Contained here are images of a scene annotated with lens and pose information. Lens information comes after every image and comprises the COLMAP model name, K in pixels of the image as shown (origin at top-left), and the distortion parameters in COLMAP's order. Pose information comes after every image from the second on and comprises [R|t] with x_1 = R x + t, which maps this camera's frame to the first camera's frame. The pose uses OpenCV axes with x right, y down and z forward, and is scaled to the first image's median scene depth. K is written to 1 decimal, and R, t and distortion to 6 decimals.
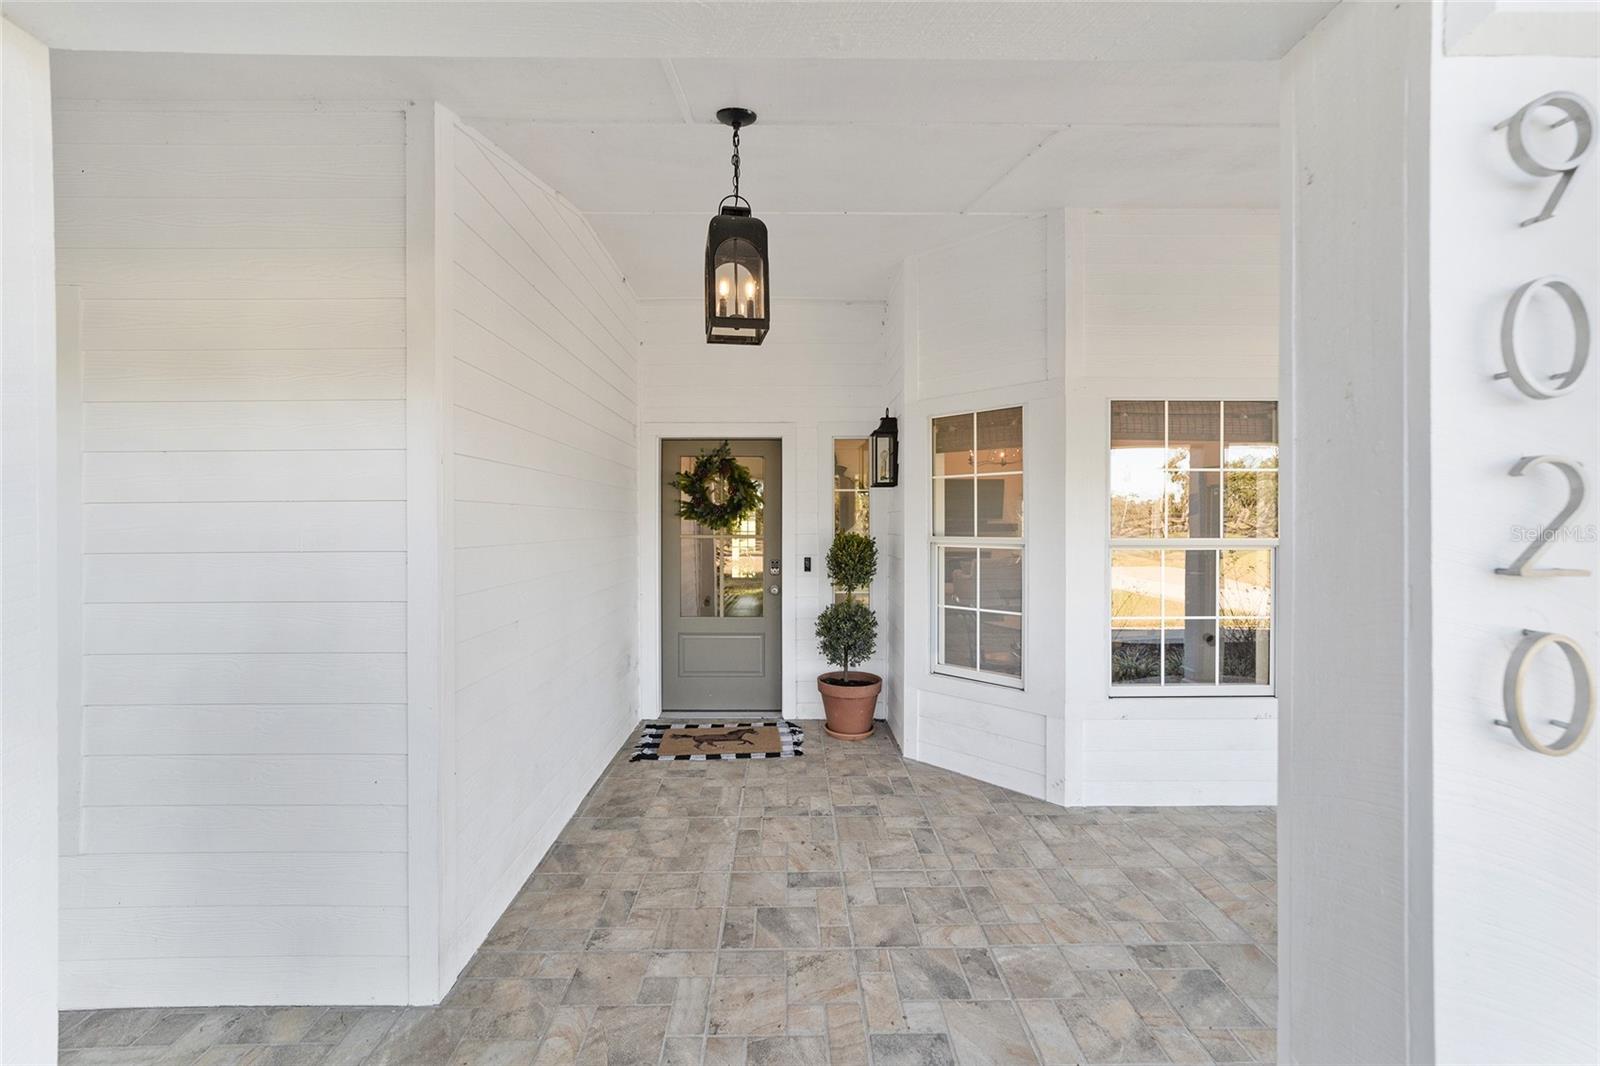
lens RADIAL K [[620.9, 0, 793.4], [0, 620.9, 520.0], [0, 0, 1]] dist [-0.010663, 0.009023]
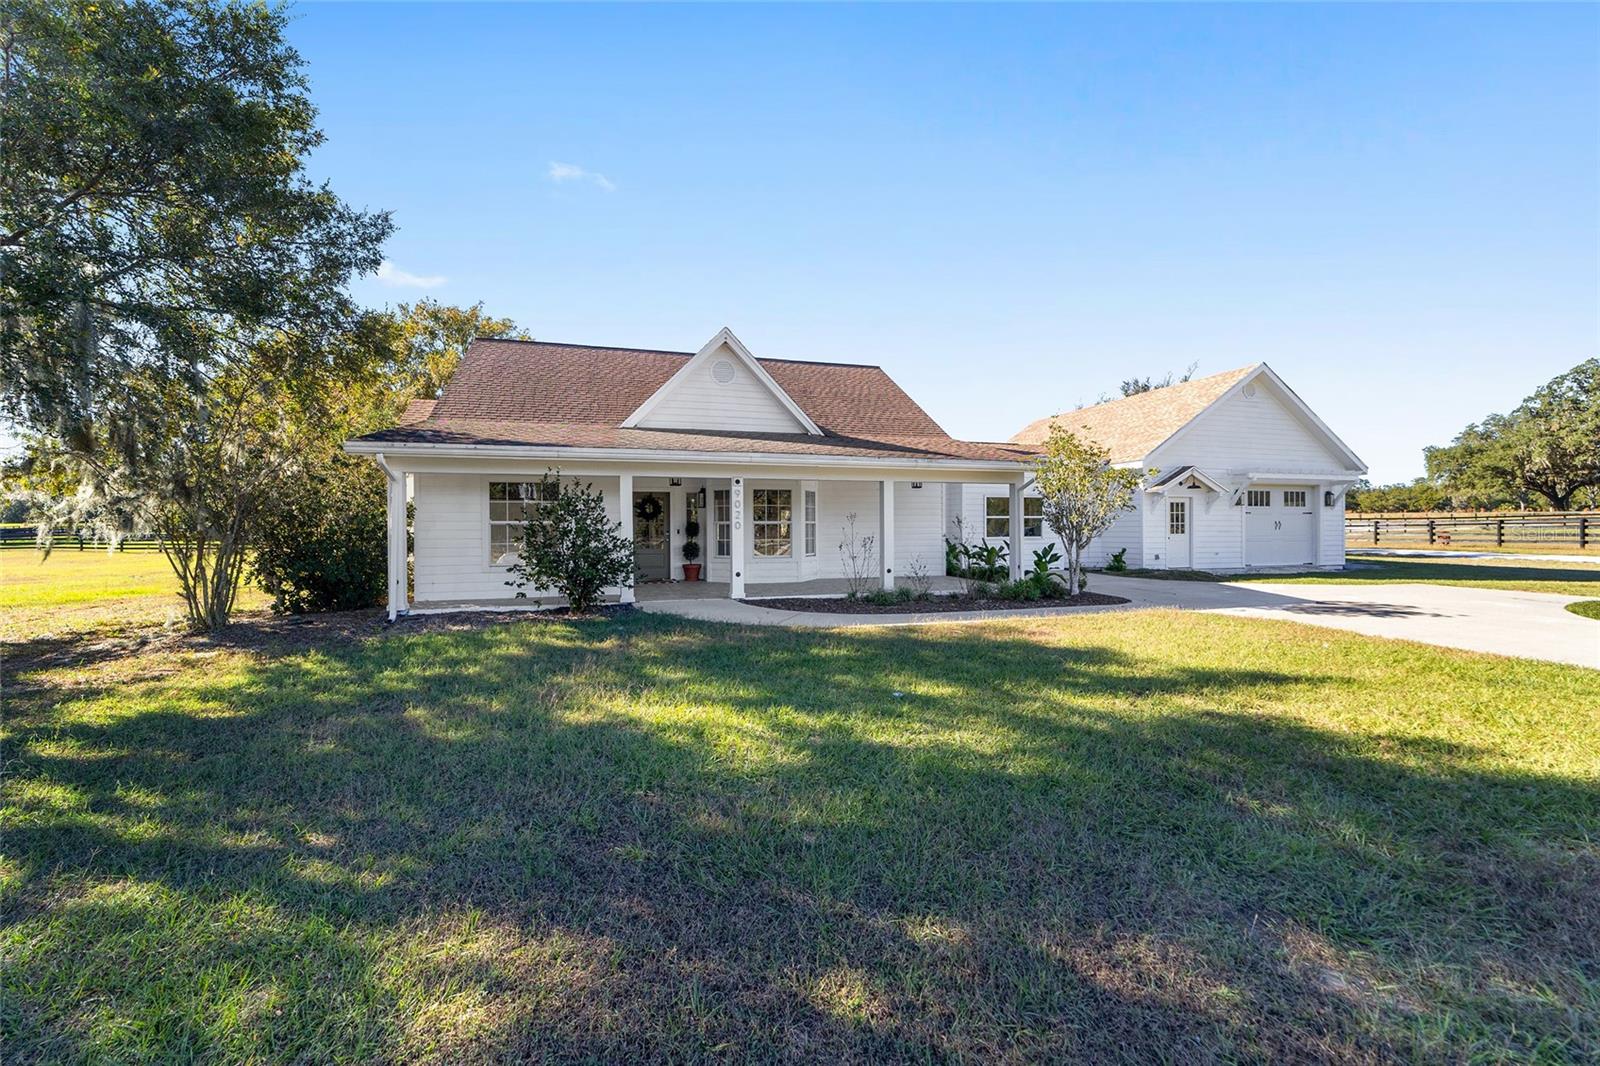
lens RADIAL K [[610.1, 0, 796.0], [0, 610.1, 526.2], [0, 0, 1]] dist [-0.009959, 0.008545]
pose [[0.965611, -0.000042, 0.259990, -0.286298], [0.000544, 0.999998, -0.001860, 0.067762], [-0.259989, 0.001937, 0.965610, -3.002863]]
